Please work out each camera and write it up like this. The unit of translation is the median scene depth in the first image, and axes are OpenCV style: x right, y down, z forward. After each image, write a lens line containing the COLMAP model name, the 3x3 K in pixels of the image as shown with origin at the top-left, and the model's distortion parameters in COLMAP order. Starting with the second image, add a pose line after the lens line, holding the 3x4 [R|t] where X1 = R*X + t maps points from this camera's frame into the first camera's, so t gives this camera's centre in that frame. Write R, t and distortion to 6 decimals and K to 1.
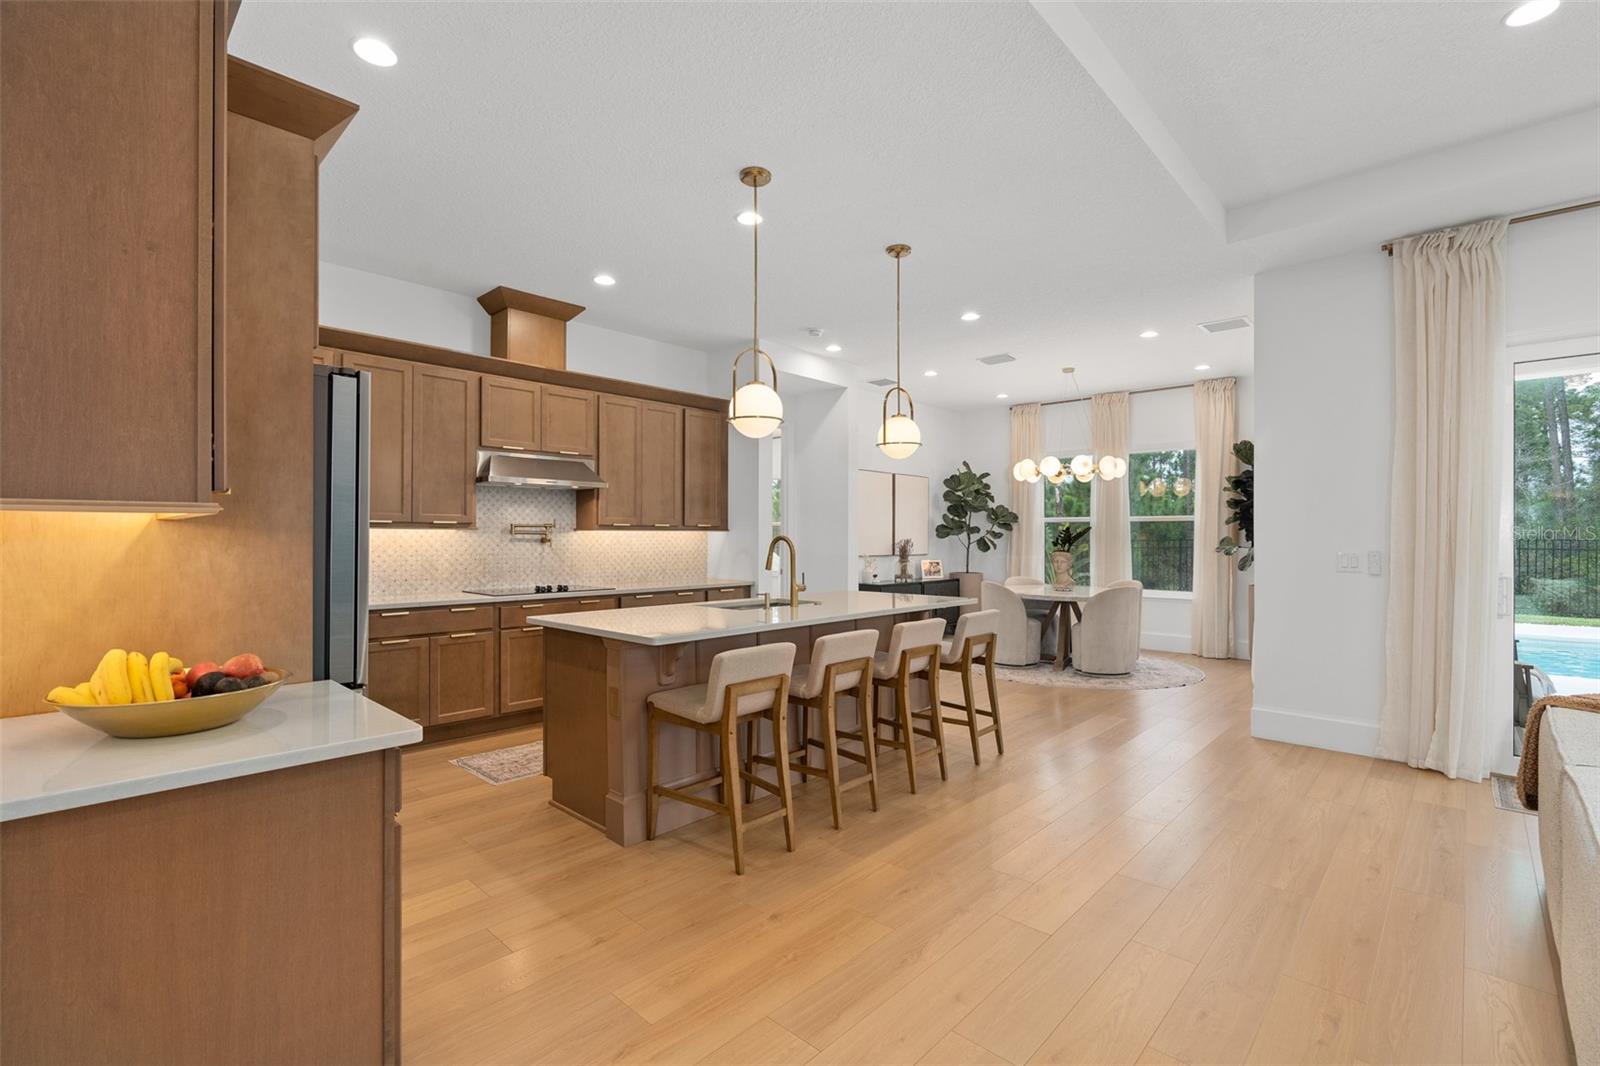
lens RADIAL K [[721.3, 0, 795.7], [0, 721.3, 539.2], [0, 0, 1]] dist [-0.001569, 0.001088]
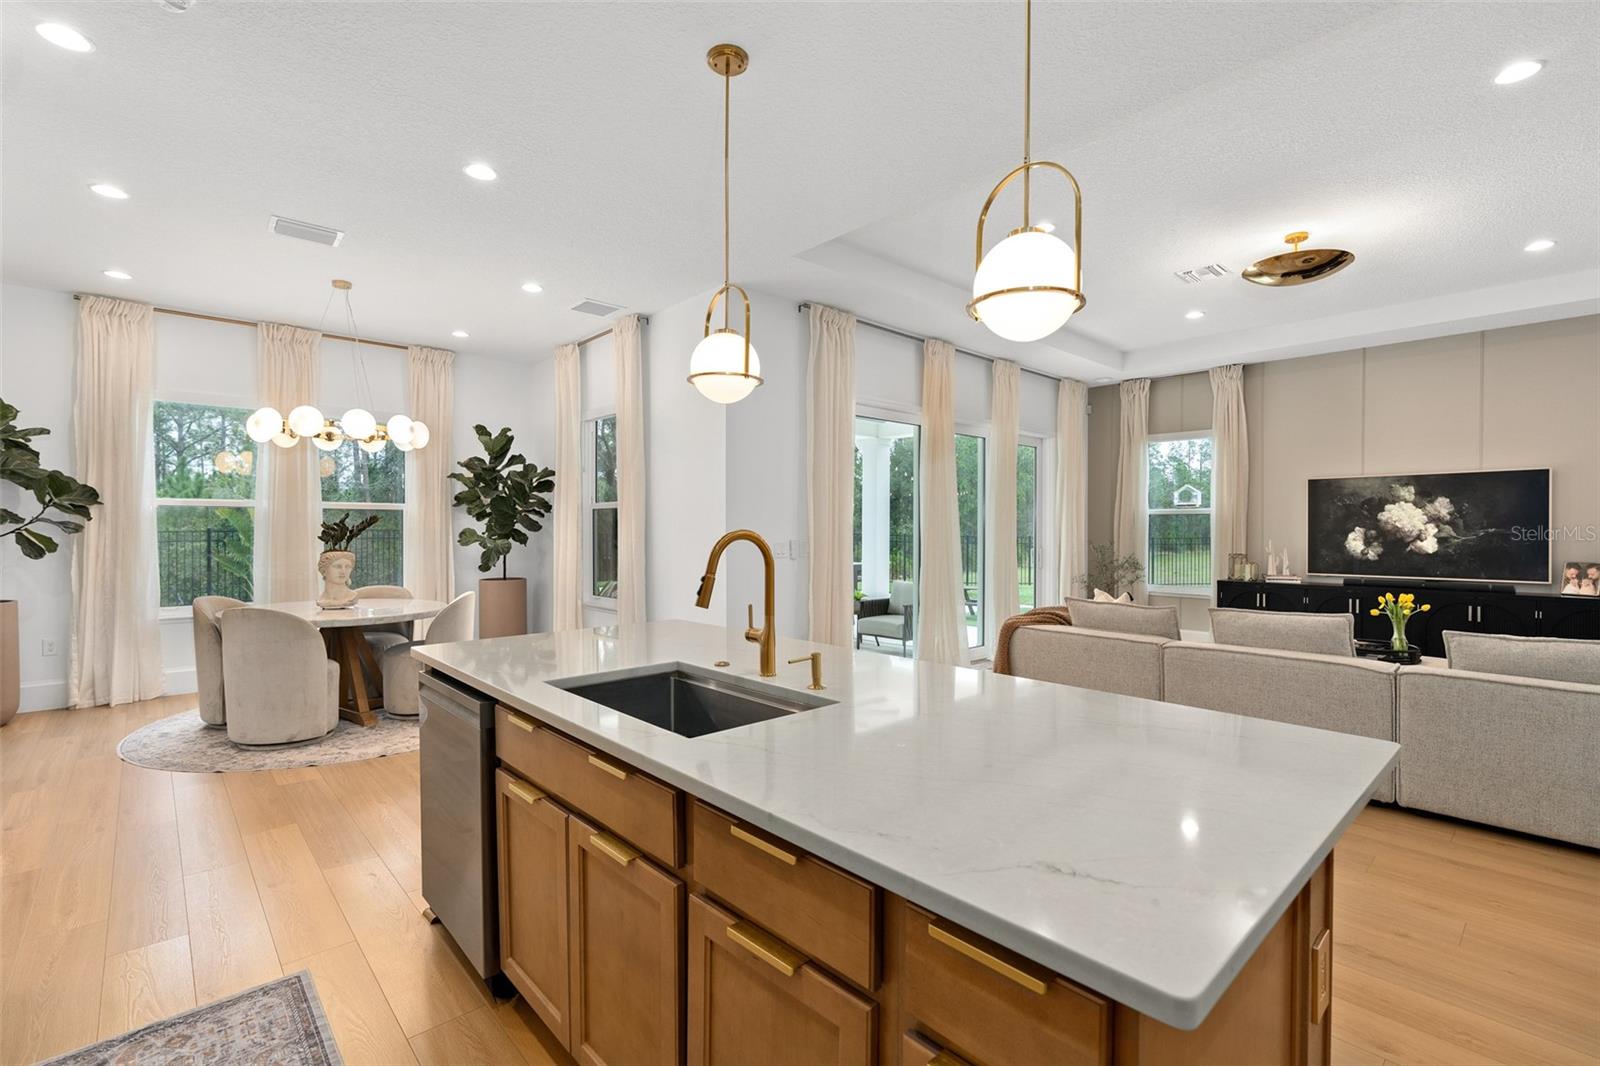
lens RADIAL K [[721.3, 0, 795.7], [0, 721.3, 539.2], [0, 0, 1]] dist [-0.001569, 0.001088]
pose [[0.073003, -0.017238, 0.997183, -0.225277], [0.004456, 0.999846, 0.016957, -0.002989], [-0.997322, 0.003206, 0.073069, 0.434812]]
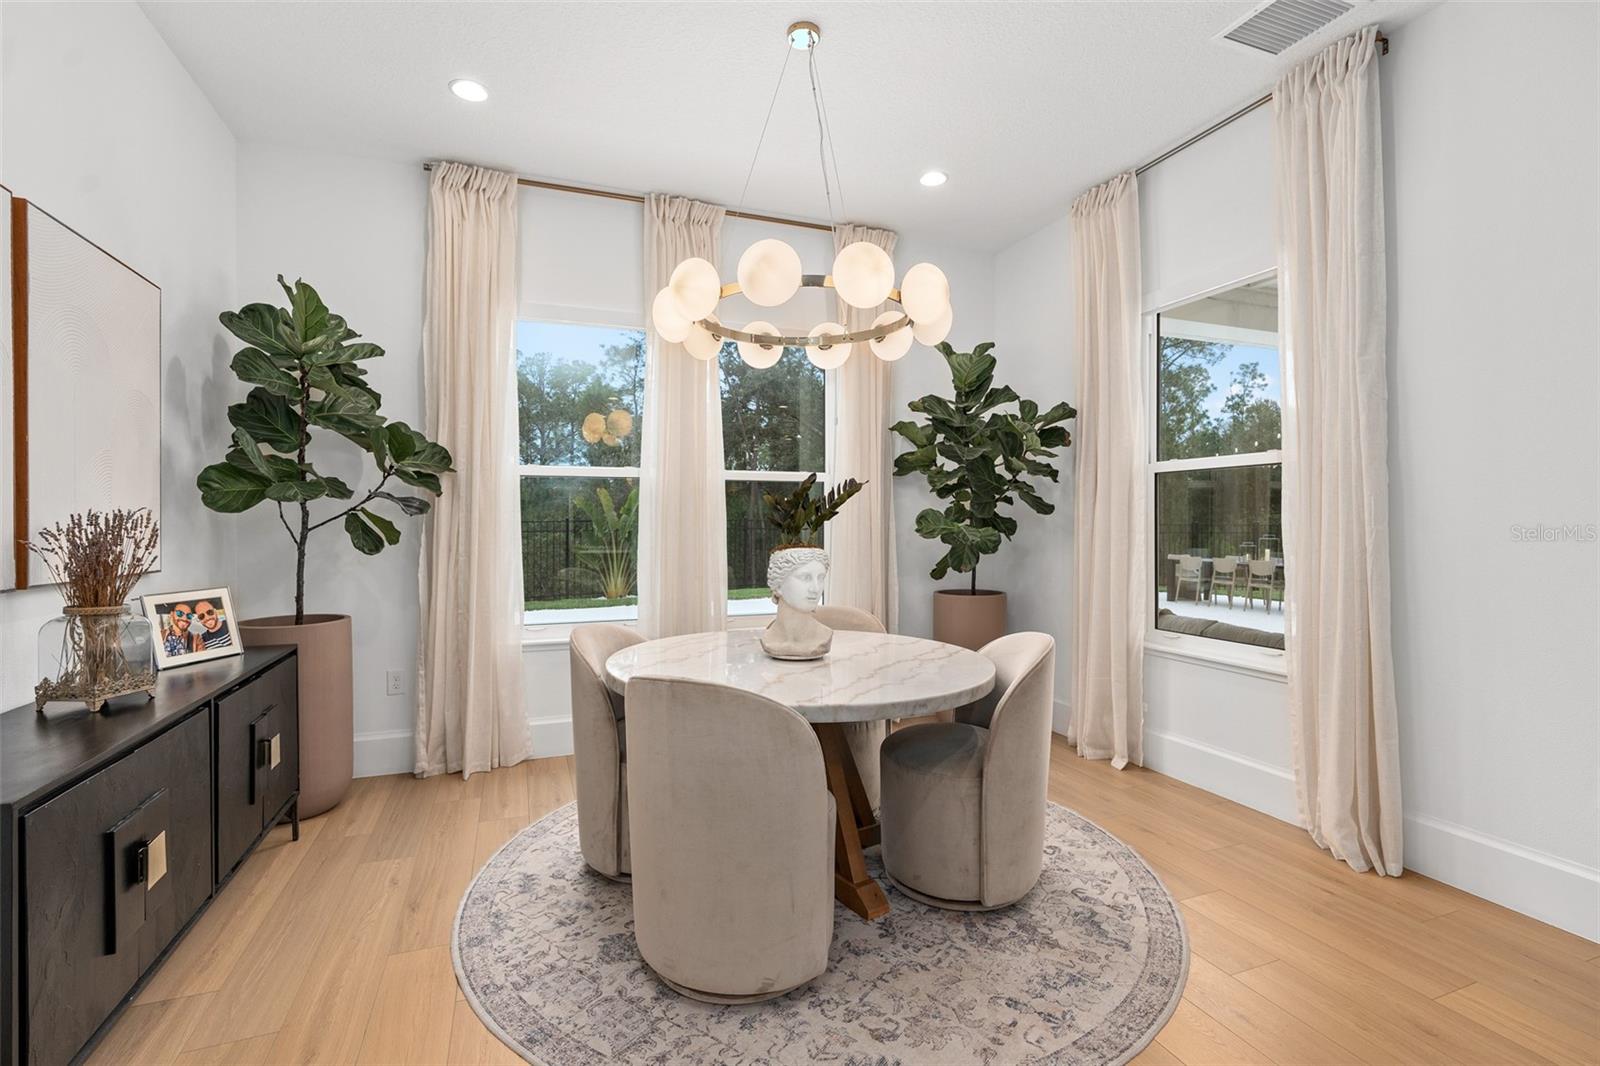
lens RADIAL K [[740.9, 0, 804.9], [0, 740.9, 533.3], [0, 0, 1]] dist [-0.002604, 0.000348]
pose [[0.424364, -0.017148, 0.905329, 0.036307], [0.006531, 0.999853, 0.015877, 0.003897], [-0.905468, -0.000825, 0.424414, 0.698971]]
